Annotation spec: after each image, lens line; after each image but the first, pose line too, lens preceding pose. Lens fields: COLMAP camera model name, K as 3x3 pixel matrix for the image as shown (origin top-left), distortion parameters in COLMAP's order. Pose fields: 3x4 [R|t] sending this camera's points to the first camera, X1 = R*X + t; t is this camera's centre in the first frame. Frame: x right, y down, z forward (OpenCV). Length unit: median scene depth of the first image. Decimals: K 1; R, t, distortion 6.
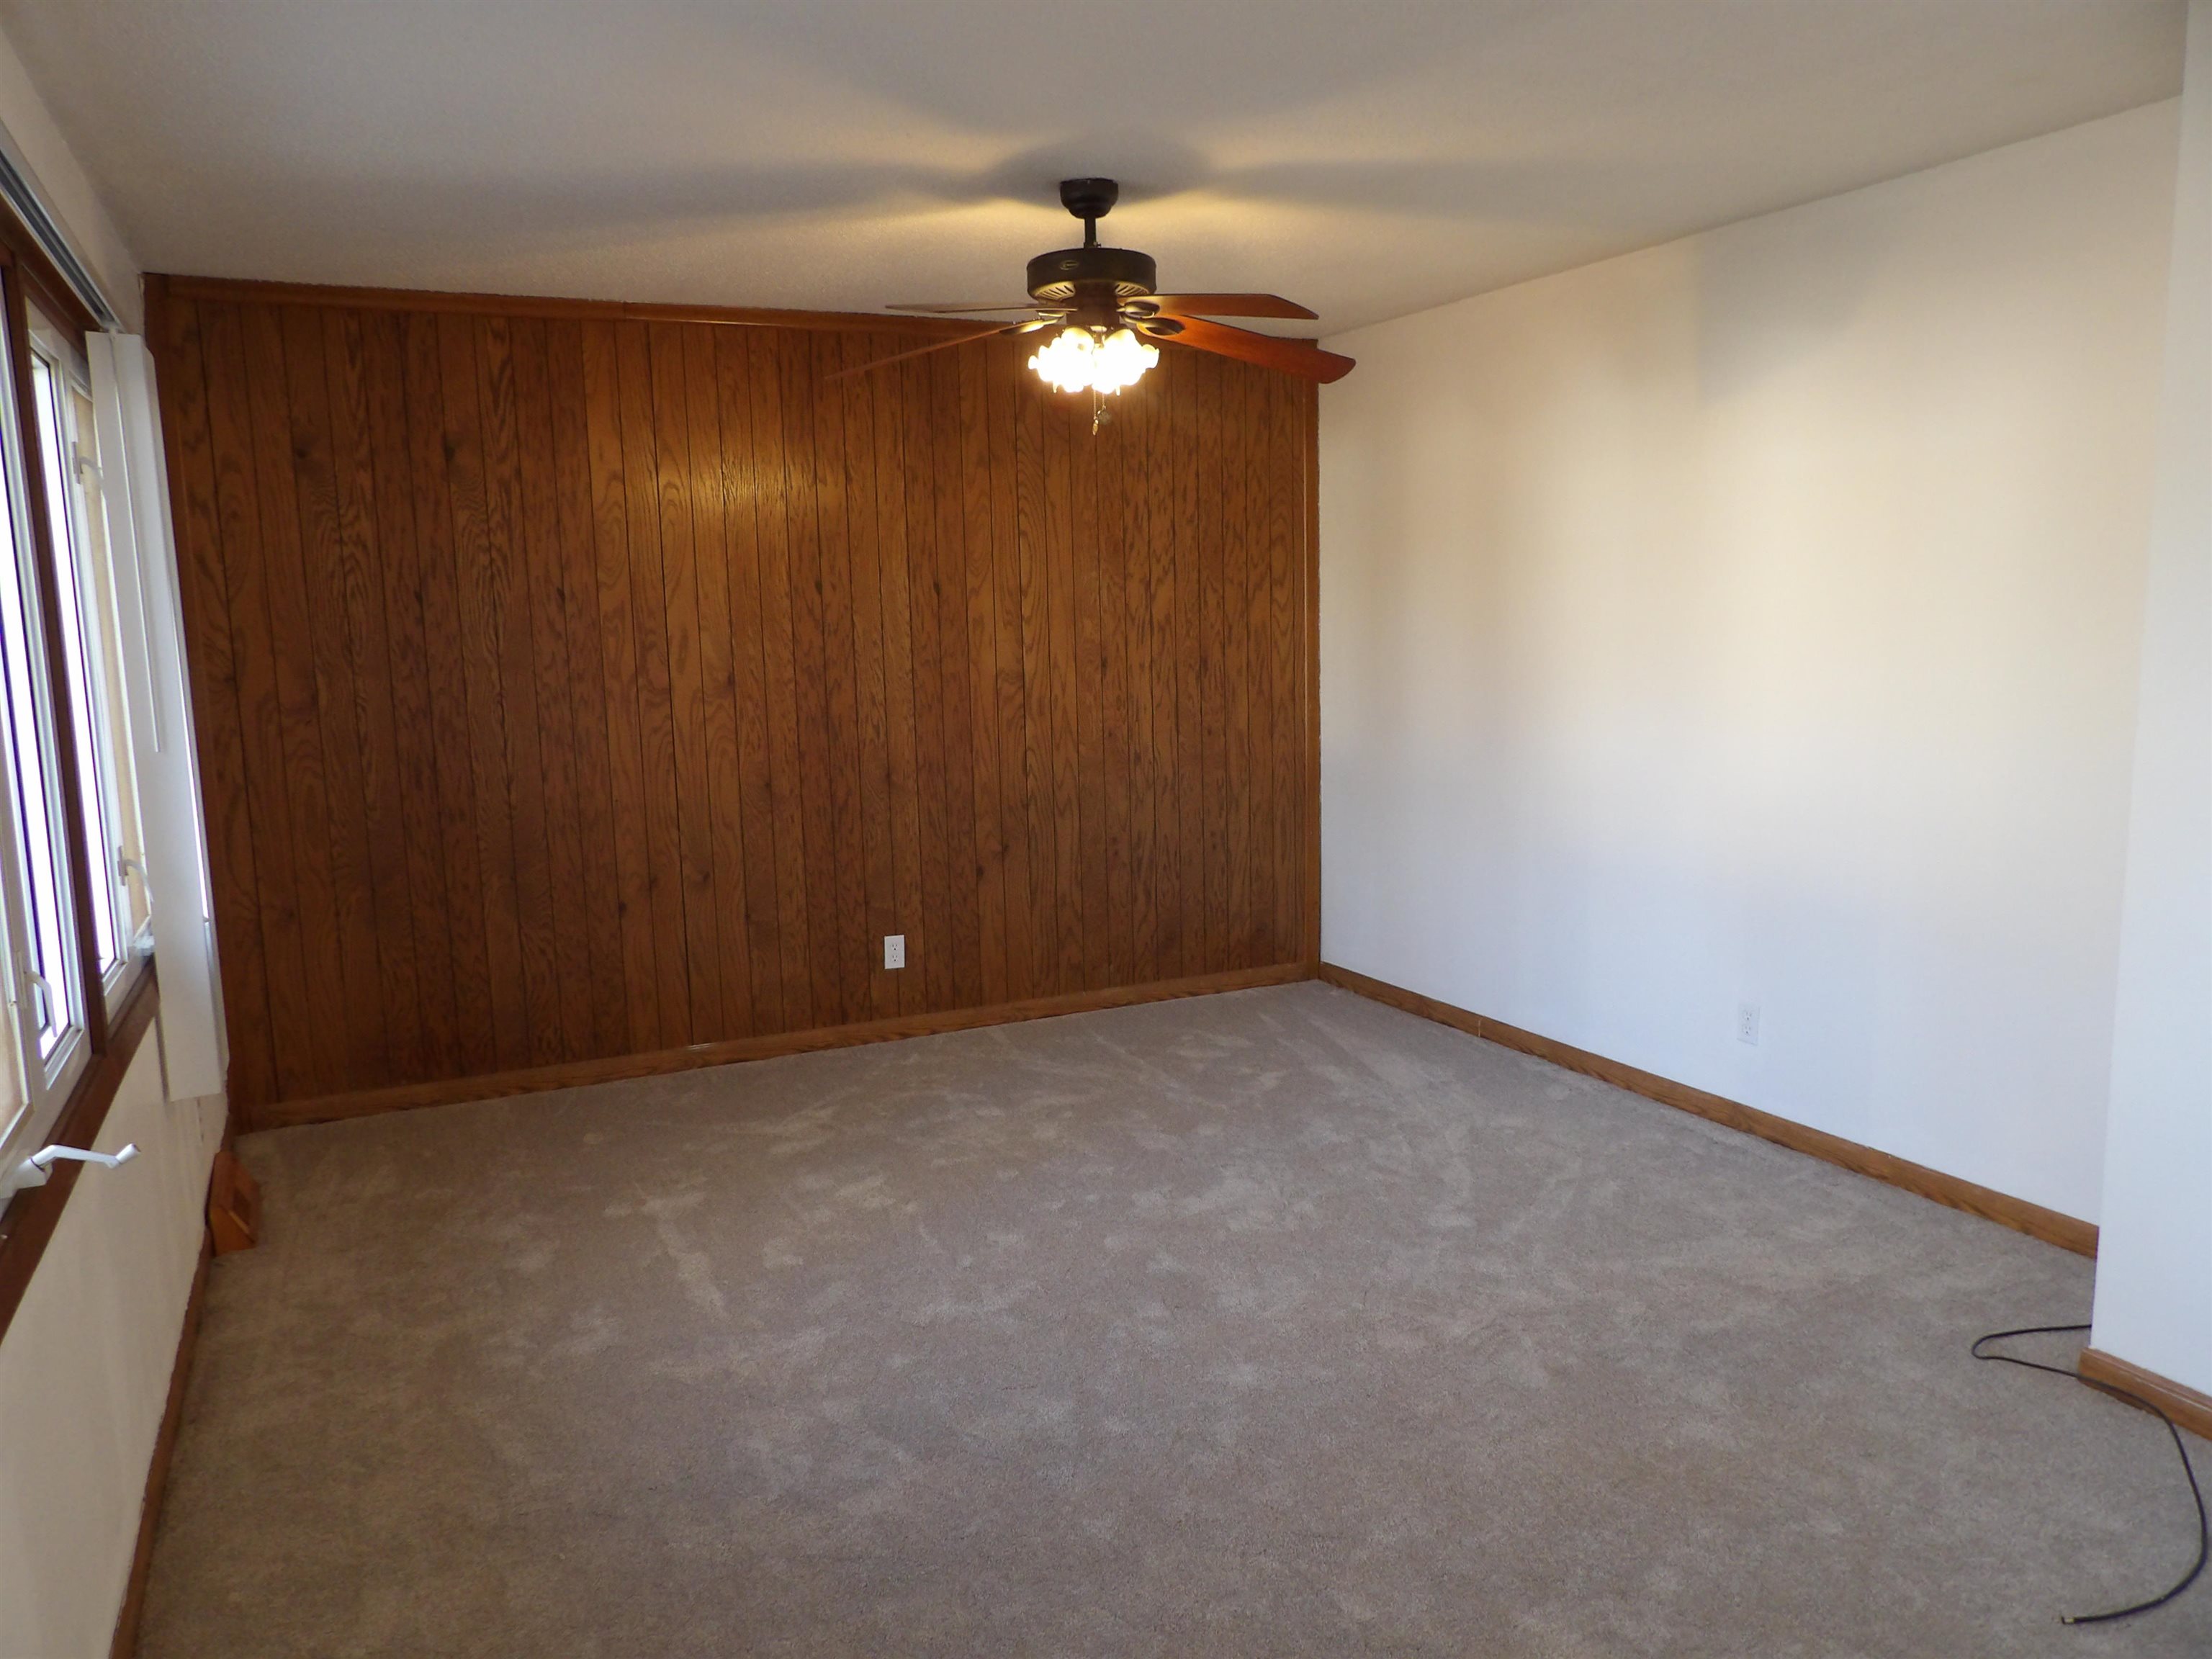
lens RADIAL K [[1586.3, 0, 1093.0], [0, 1586.3, 834.2], [0, 0, 1]] dist [-0.021666, 0.031281]
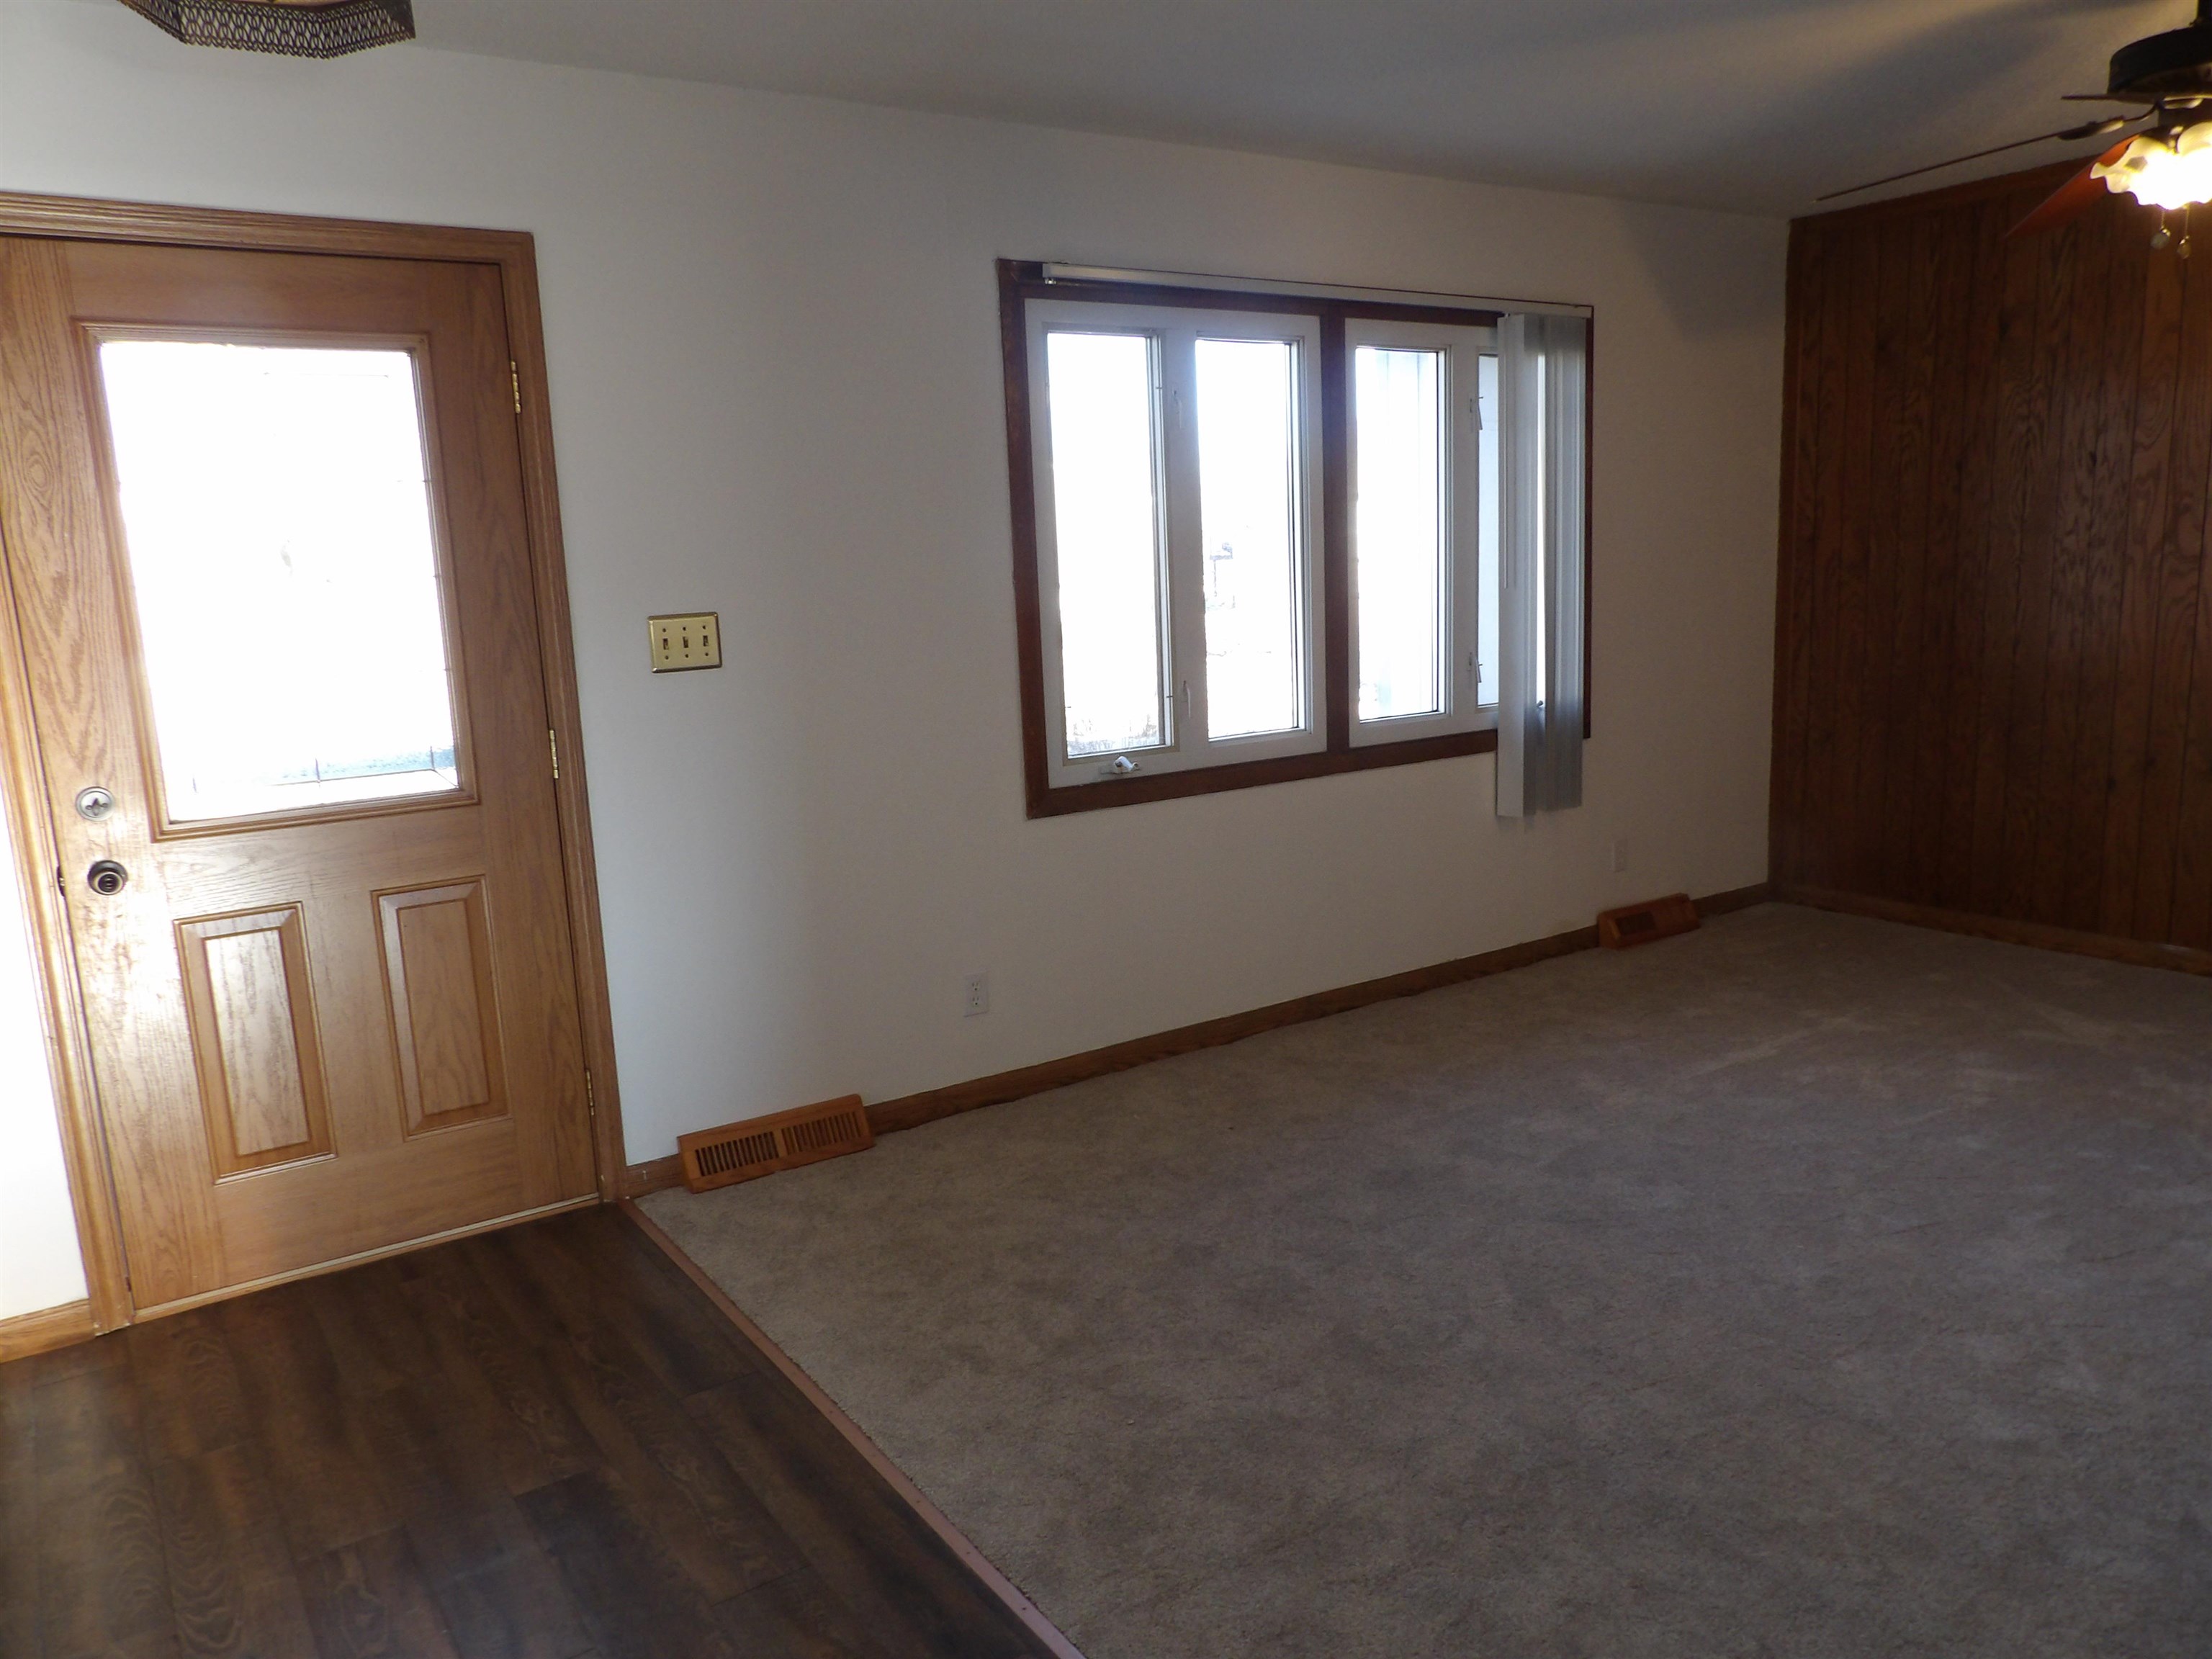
lens RADIAL K [[1586.3, 0, 1106.4], [0, 1586.3, 838.0], [0, 0, 1]] dist [-0.021666, 0.031281]
pose [[0.150714, 0.195782, -0.968997, 0.584729], [-0.104053, 0.977890, 0.181395, -0.034135], [0.983086, 0.073489, 0.167753, 0.243289]]
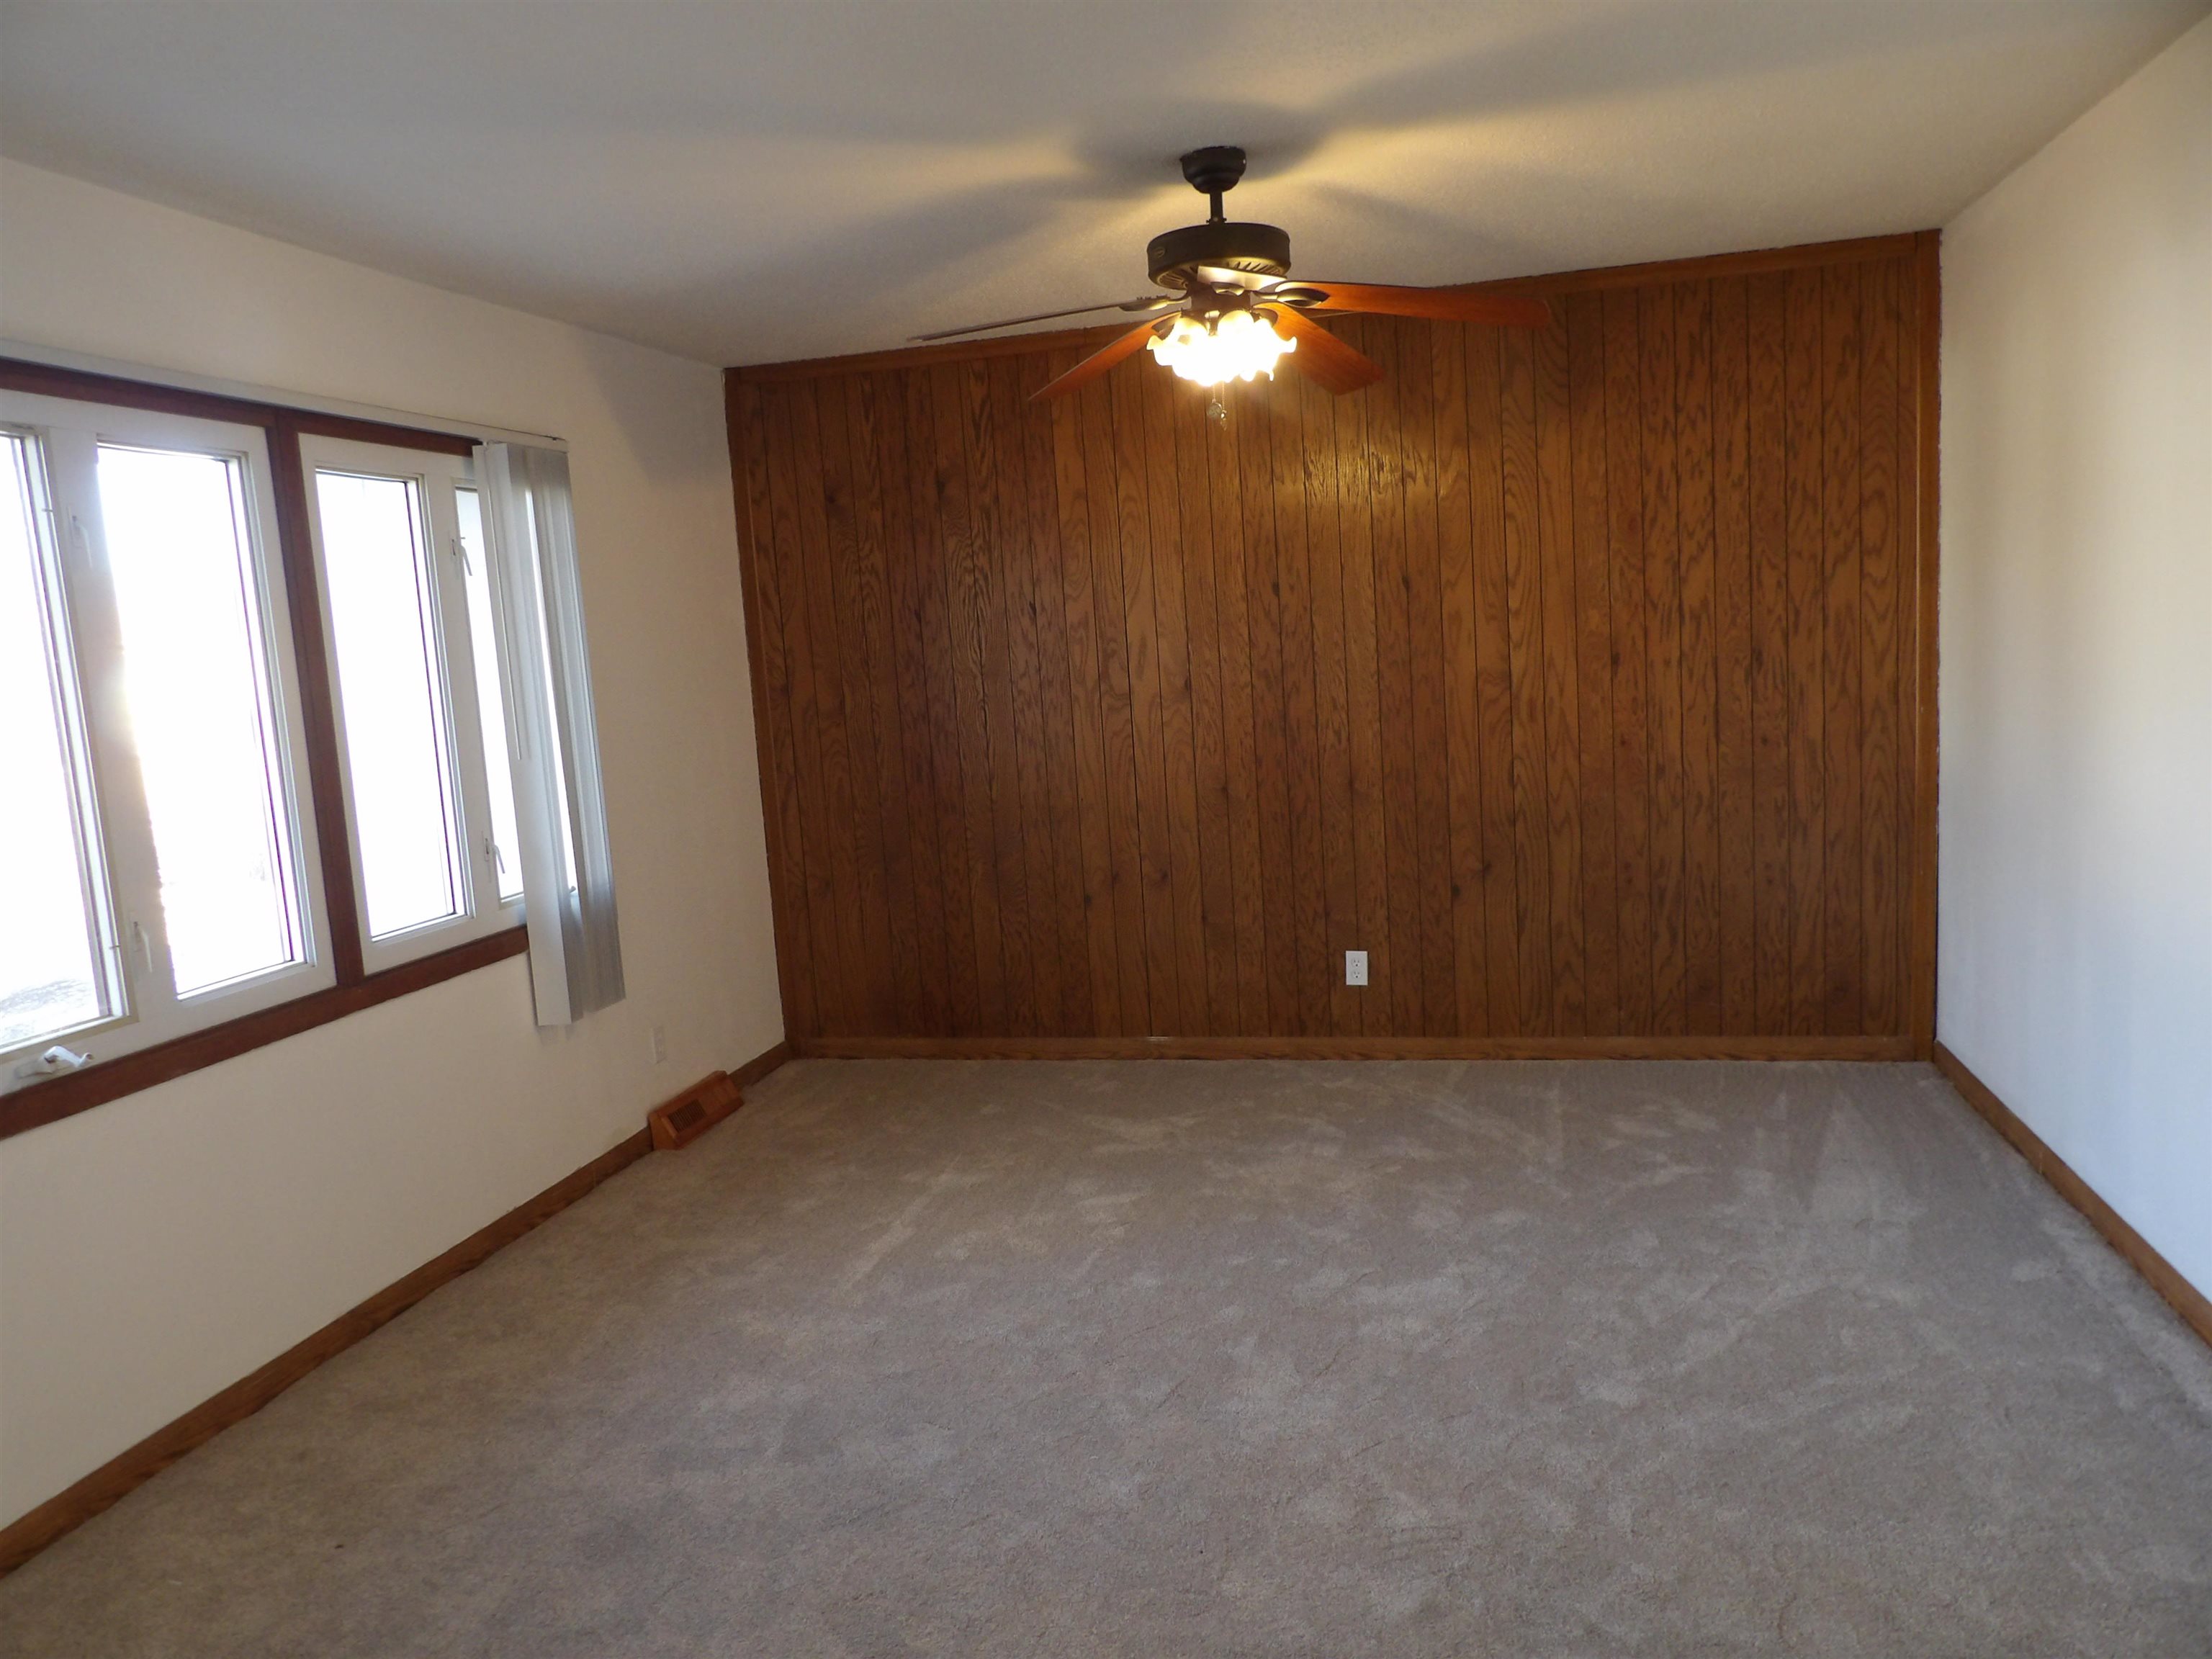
lens RADIAL K [[1586.3, 0, 1095.5], [0, 1586.3, 840.3], [0, 0, 1]] dist [-0.021666, 0.031281]
pose [[0.773521, 0.058130, -0.631099, 0.396247], [-0.043960, 0.998308, 0.038073, -0.035990], [0.632244, -0.001707, 0.774767, 0.185664]]
